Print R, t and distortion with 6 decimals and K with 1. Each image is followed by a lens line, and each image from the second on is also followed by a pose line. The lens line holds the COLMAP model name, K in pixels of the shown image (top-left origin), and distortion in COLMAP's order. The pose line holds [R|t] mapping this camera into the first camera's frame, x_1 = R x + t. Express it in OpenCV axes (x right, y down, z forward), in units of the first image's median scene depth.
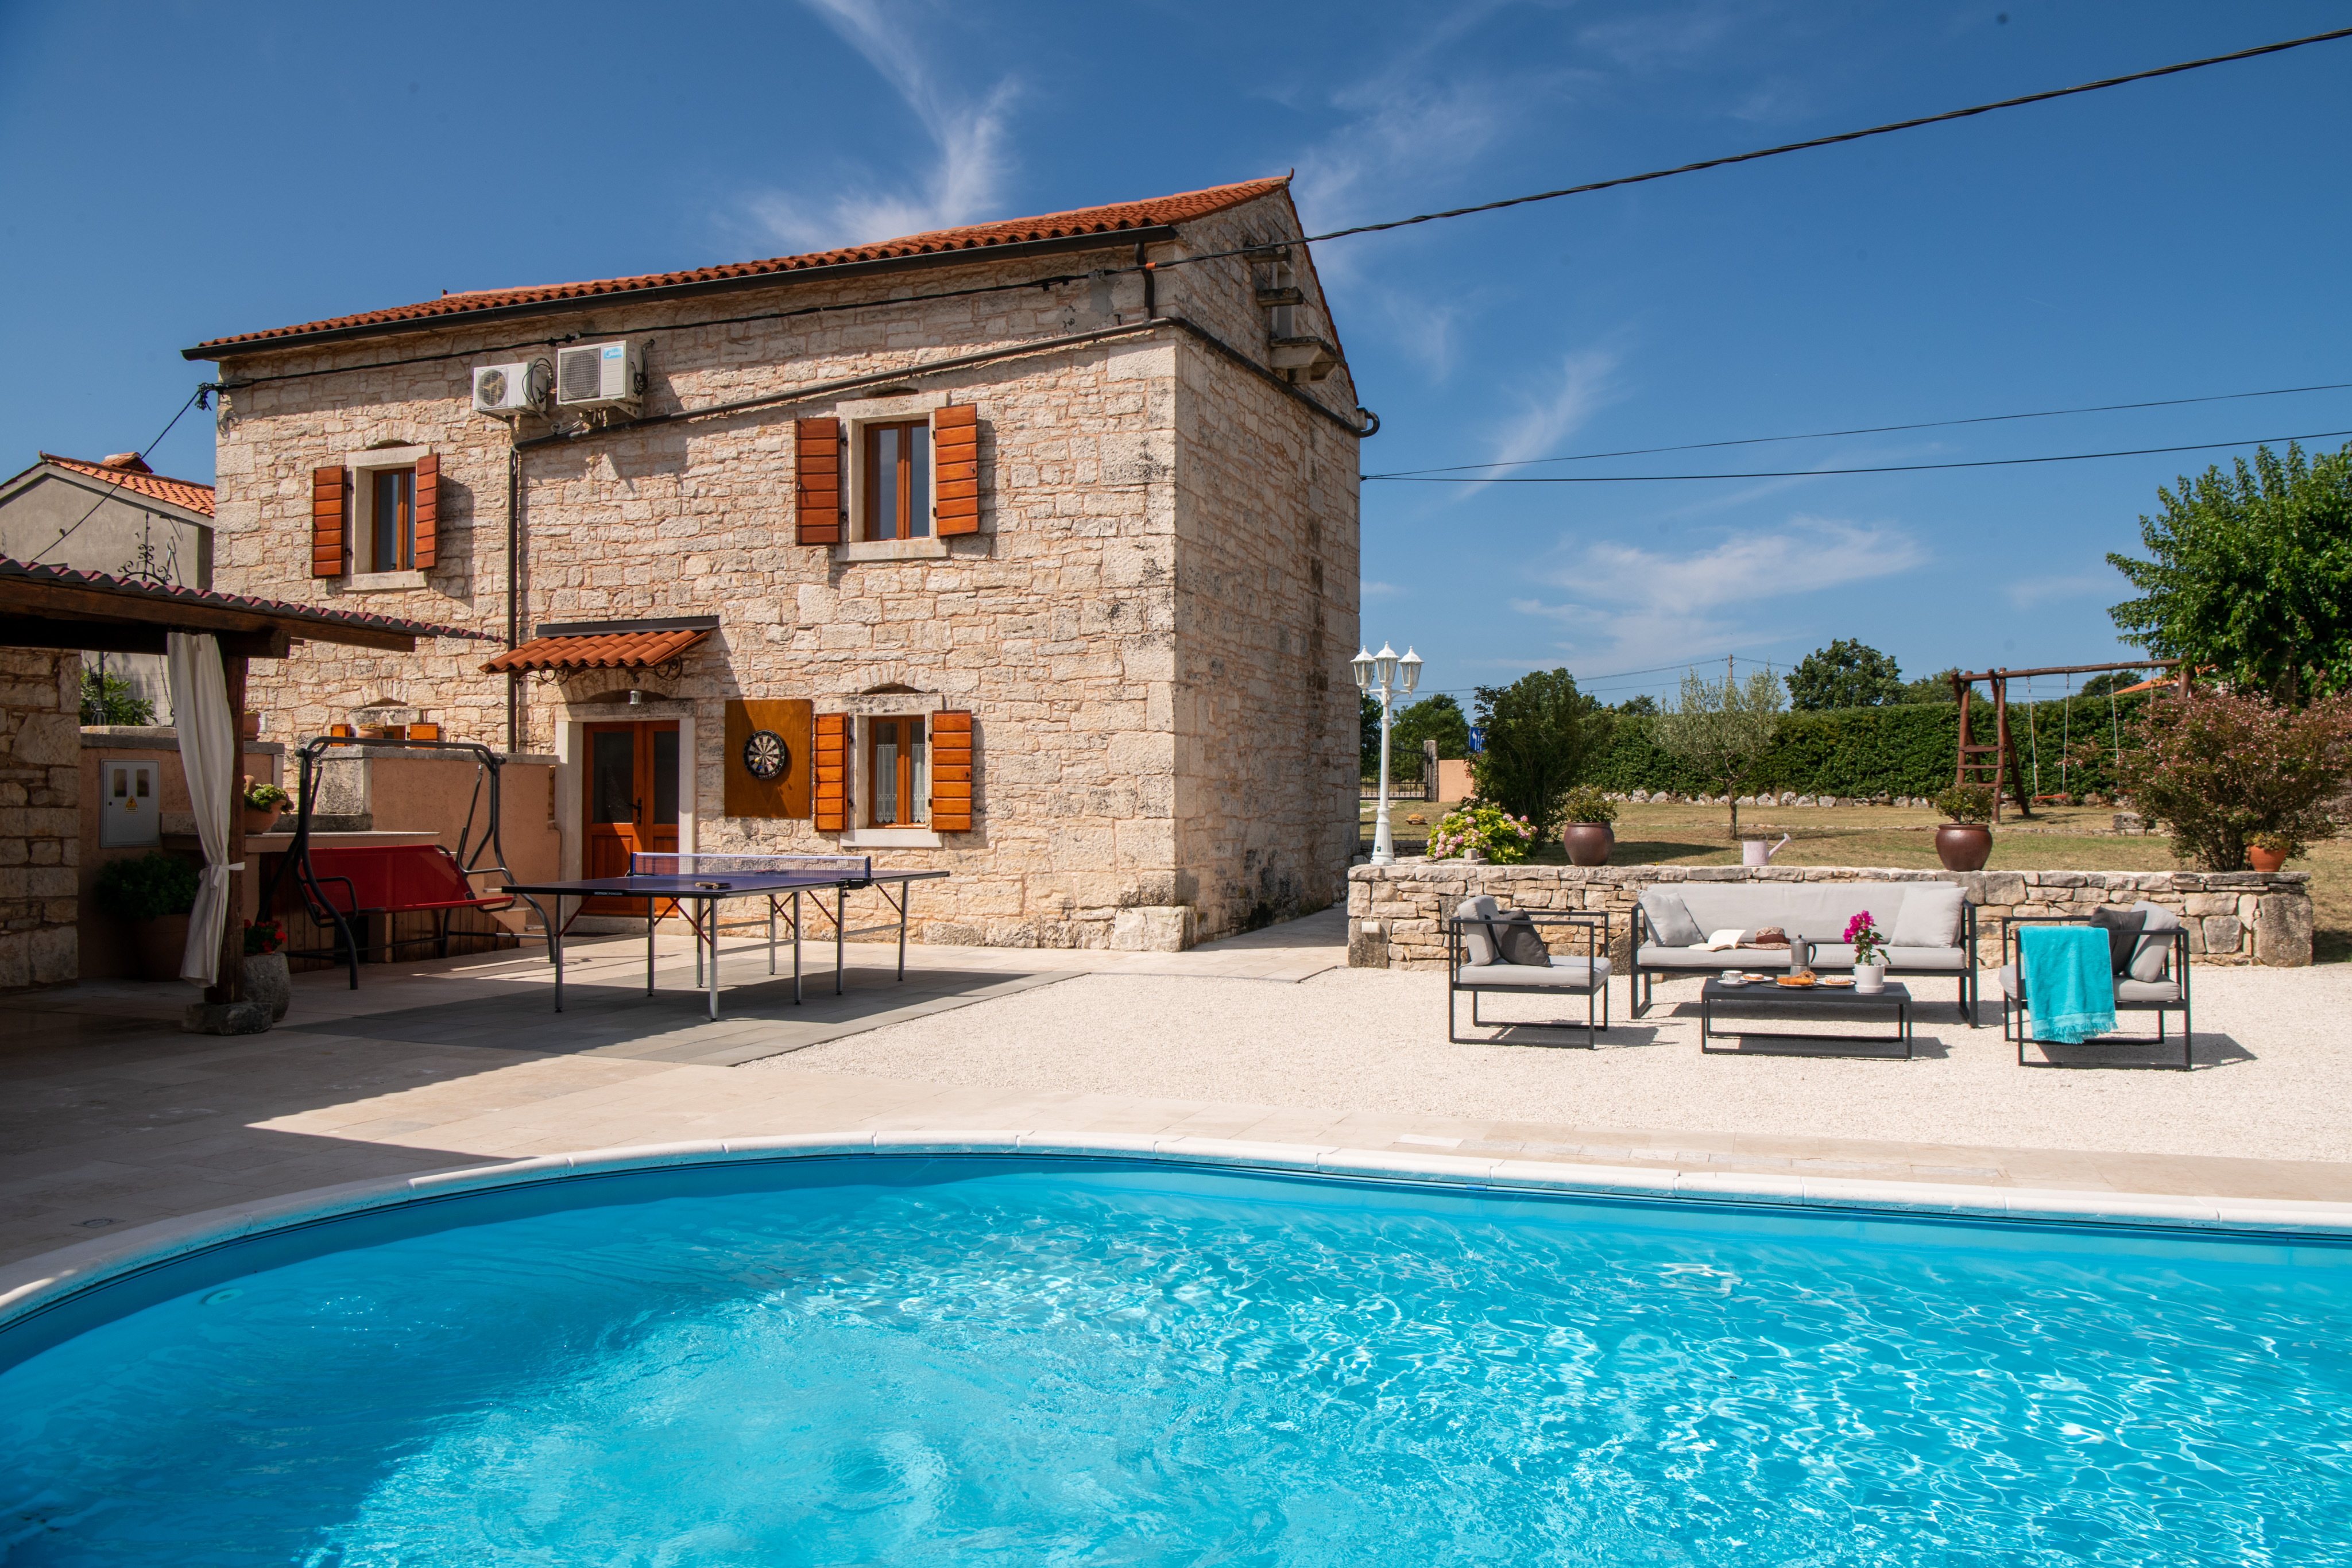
lens RADIAL K [[1653.6, 0, 1223.2], [0, 1653.6, 772.4], [0, 0, 1]] dist [-0.033619, -0.001735]
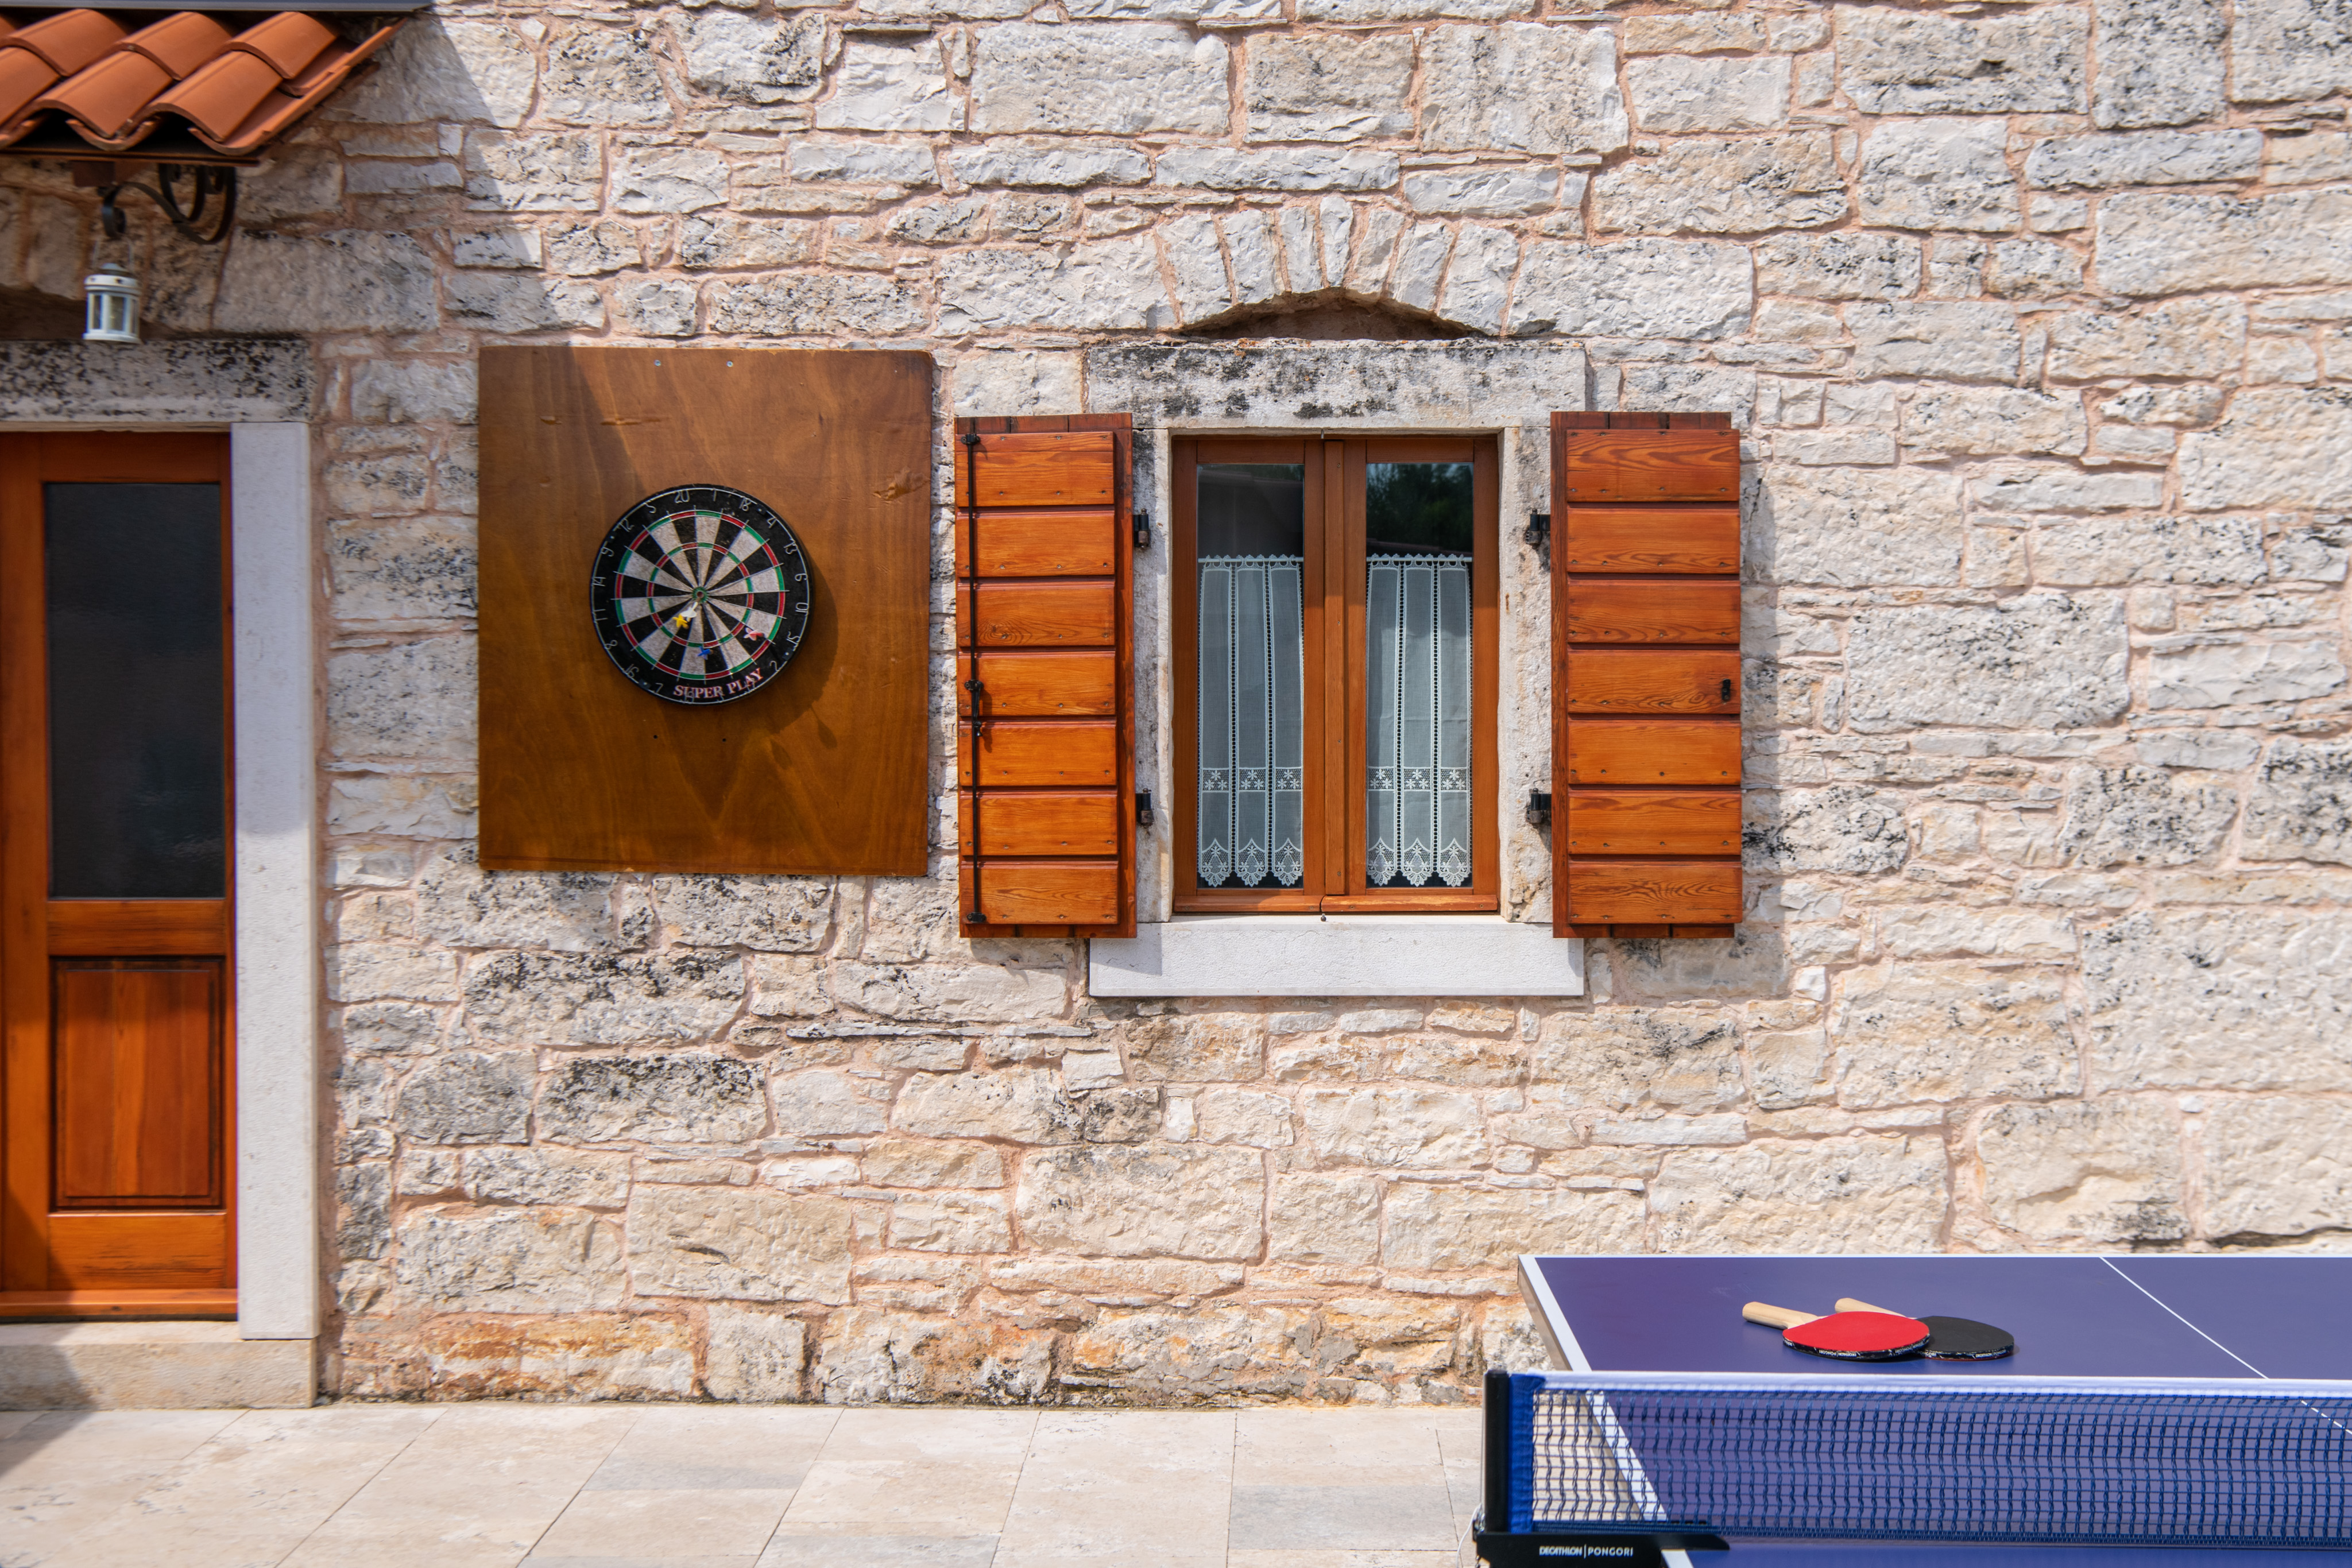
lens RADIAL K [[3131.5, 0, 1186.7], [0, 3131.5, 797.4], [0, 0, 1]] dist [0.064391, 0.000000]
pose [[0.947045, -0.011013, 0.320912, -0.367063], [-0.006123, 0.998611, 0.052341, -0.006117], [-0.321043, -0.051534, 0.945662, 0.595391]]
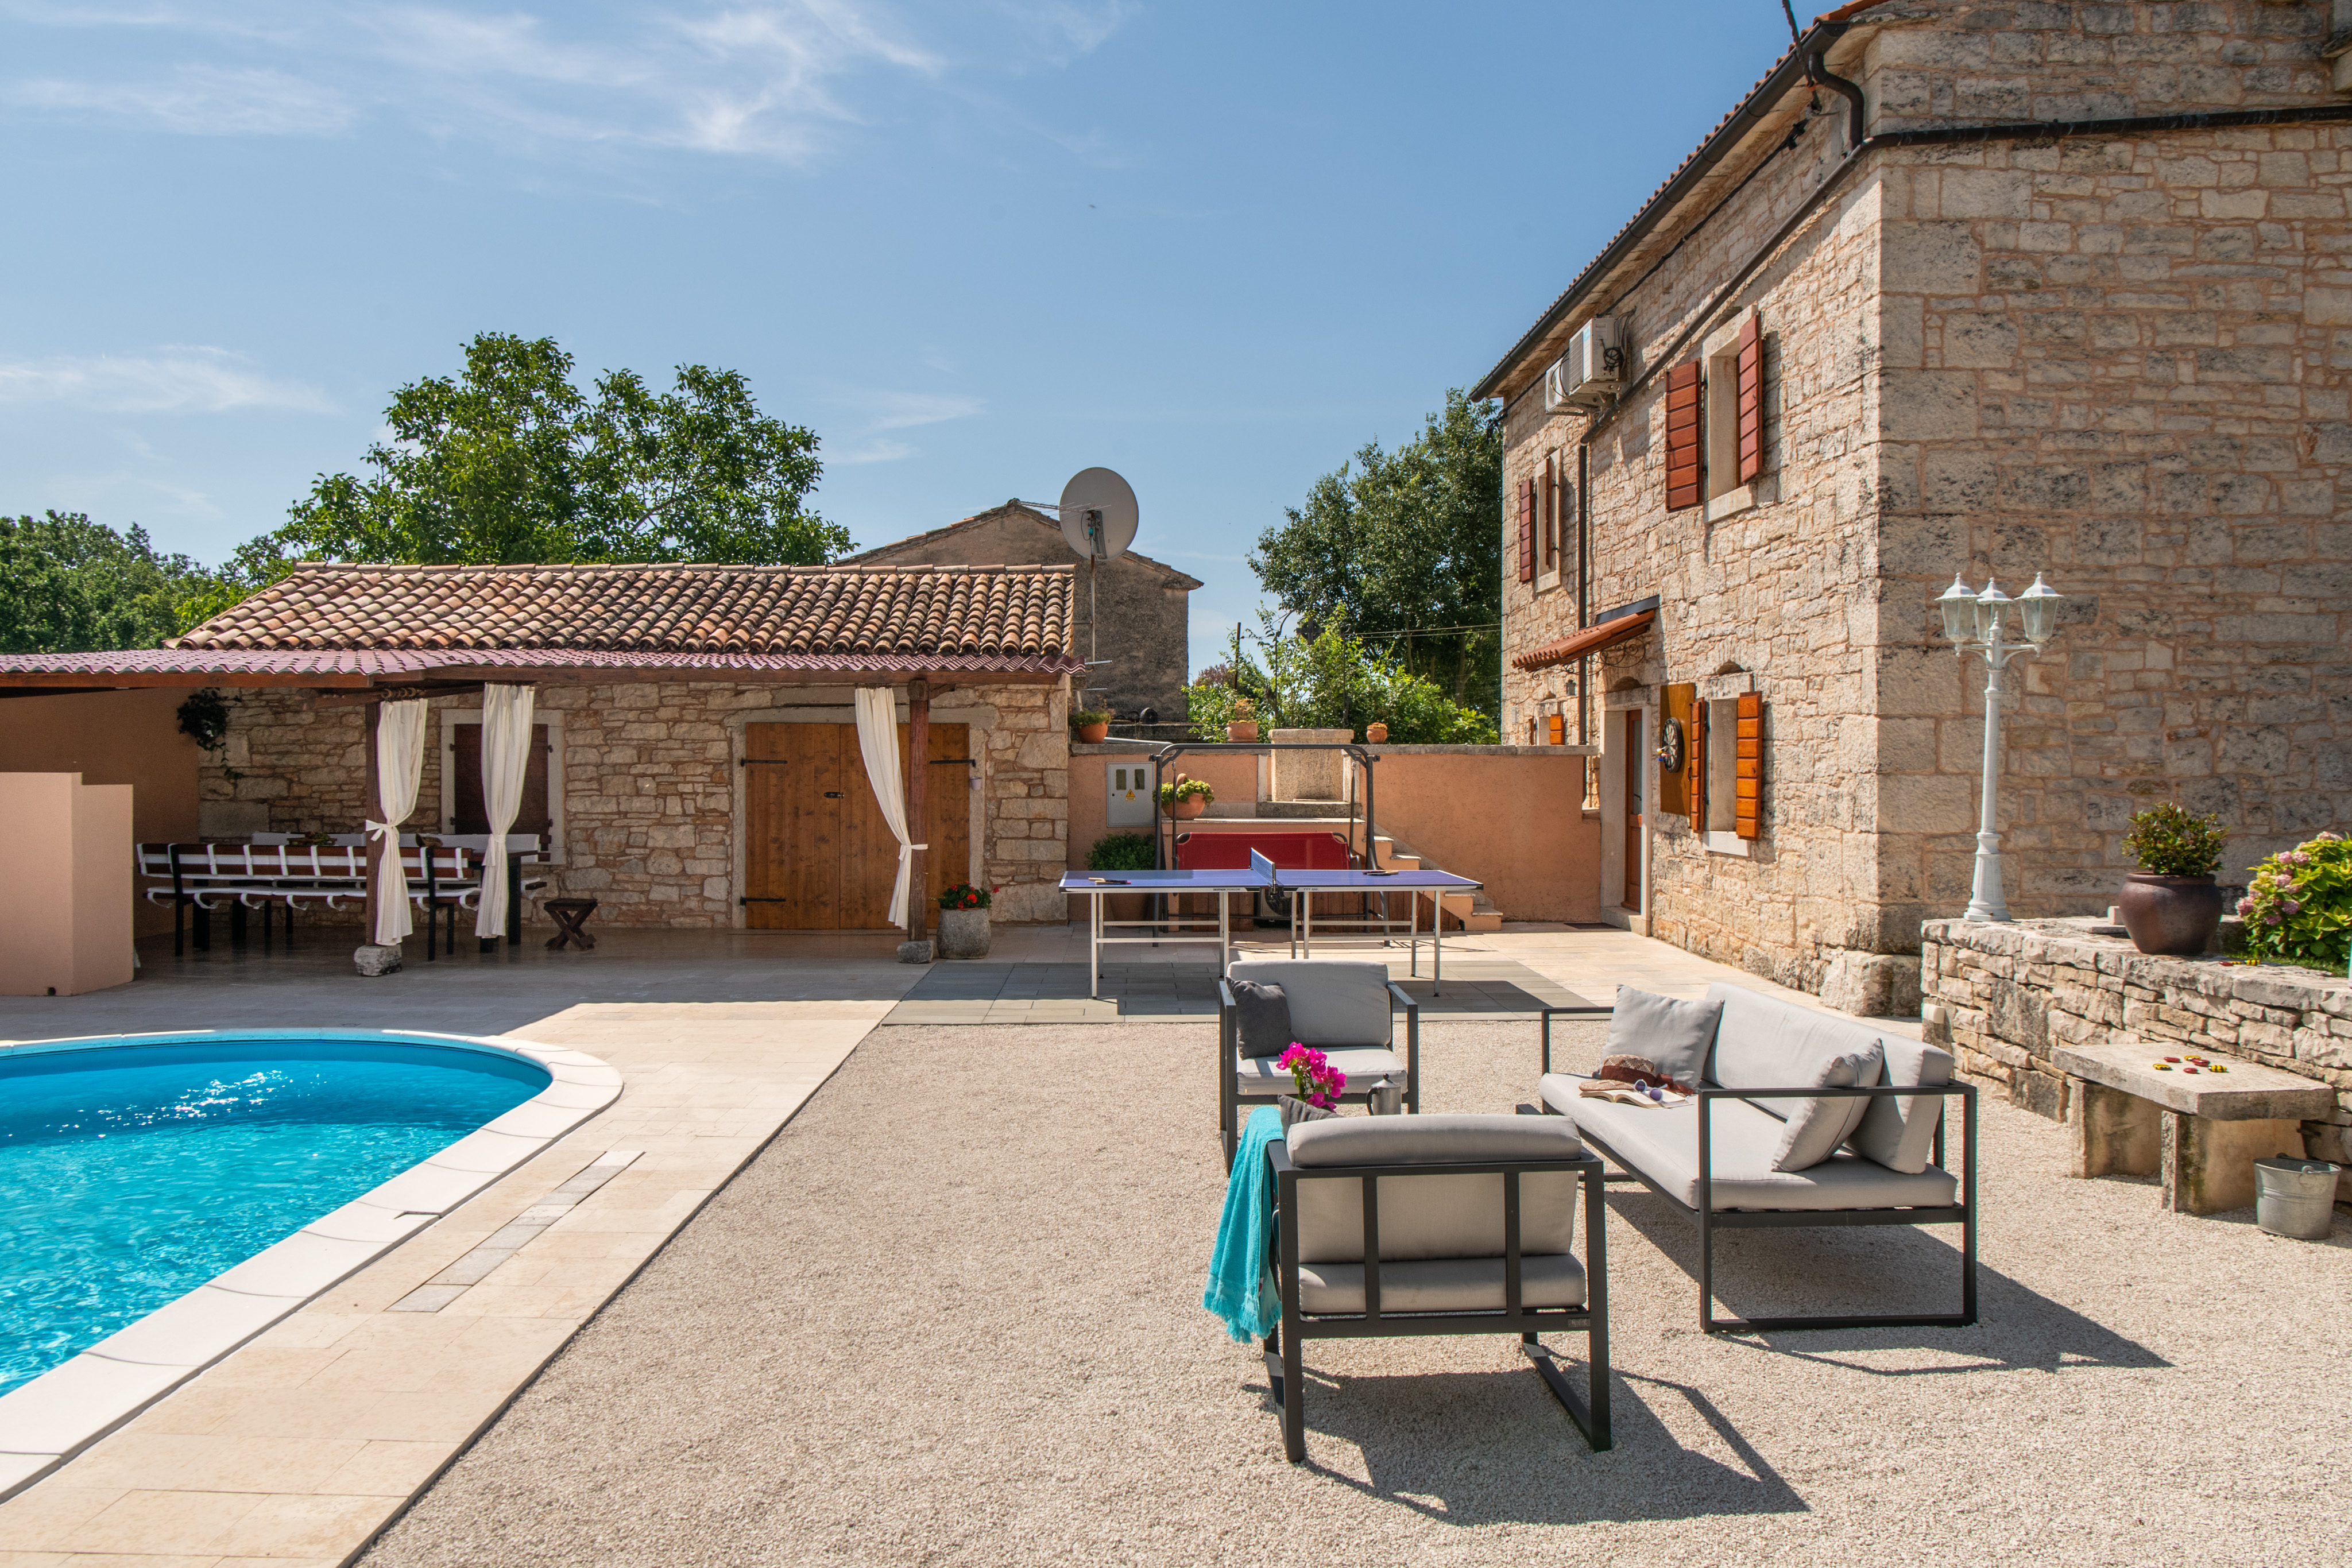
lens RADIAL K [[1769.3, 0, 1161.3], [0, 1769.3, 803.8], [0, 0, 1]] dist [-0.013930, -0.011153]
pose [[0.339076, 0.023715, -0.940460, 0.566803], [0.019626, 0.999286, 0.032275, -0.016000], [0.940554, -0.029401, 0.338369, 0.419894]]
